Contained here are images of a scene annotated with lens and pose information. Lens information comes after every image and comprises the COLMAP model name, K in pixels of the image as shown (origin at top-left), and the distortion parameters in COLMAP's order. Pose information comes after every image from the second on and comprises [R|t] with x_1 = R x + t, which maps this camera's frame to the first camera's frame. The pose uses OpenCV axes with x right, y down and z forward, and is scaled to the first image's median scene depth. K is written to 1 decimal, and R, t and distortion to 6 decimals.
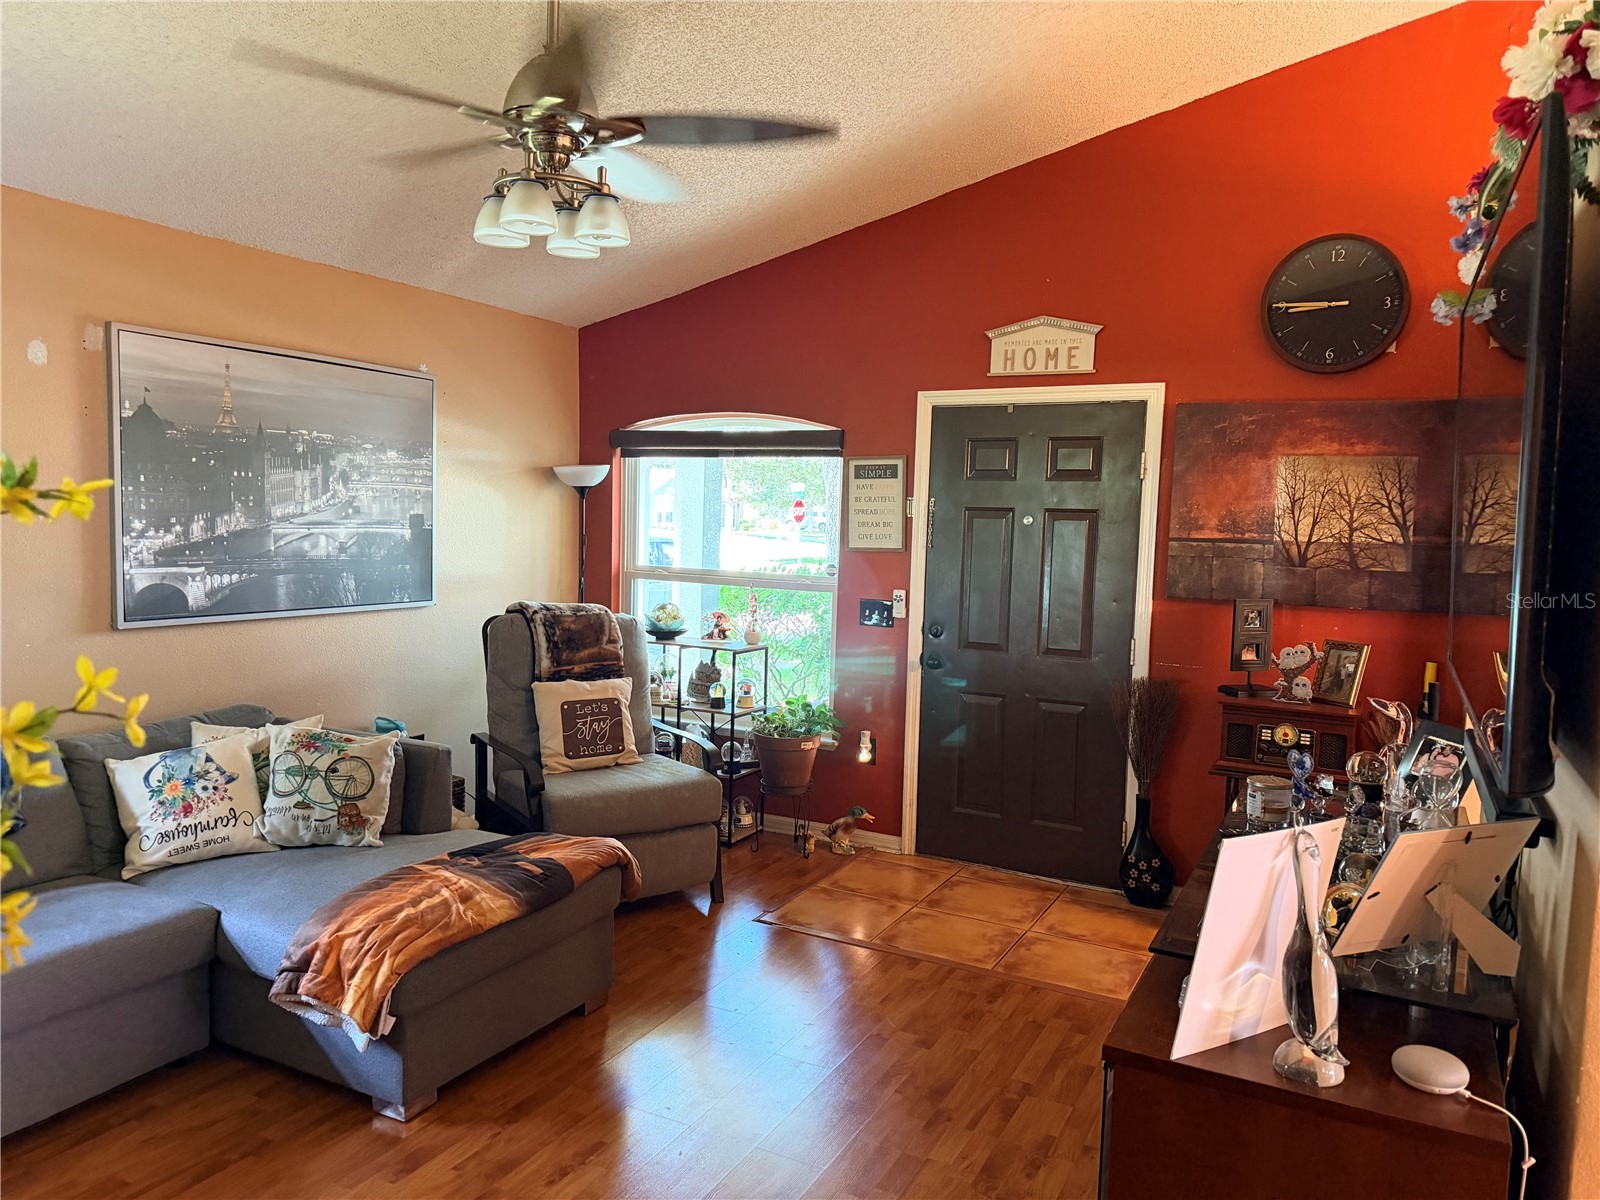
lens RADIAL K [[1129.3, 0, 809.6], [0, 1129.3, 601.4], [0, 0, 1]] dist [0.003317, -0.005678]
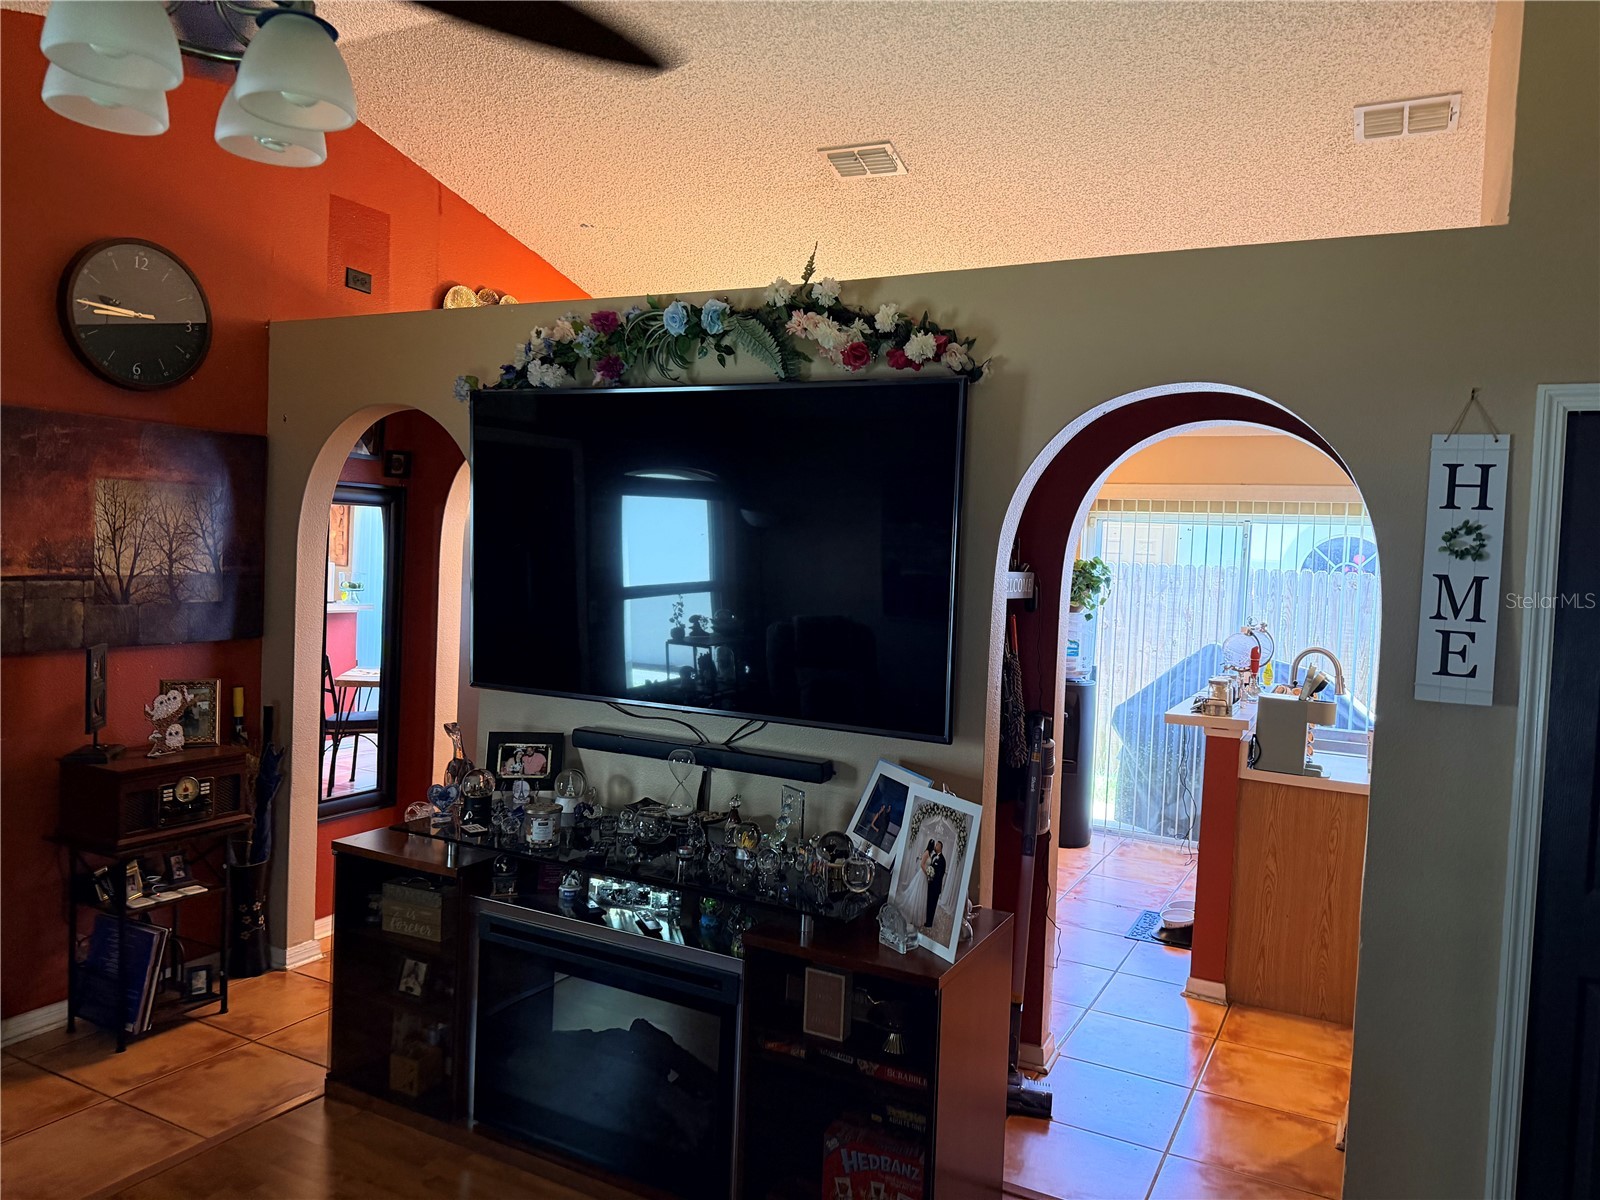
lens RADIAL K [[1129.3, 0, 805.6], [0, 1129.3, 593.4], [0, 0, 1]] dist [0.003317, -0.005678]
pose [[0.031799, -0.065585, 0.997340, -0.355770], [0.045751, 0.996894, 0.064097, -0.058281], [-0.998447, 0.043591, 0.034701, 0.352618]]
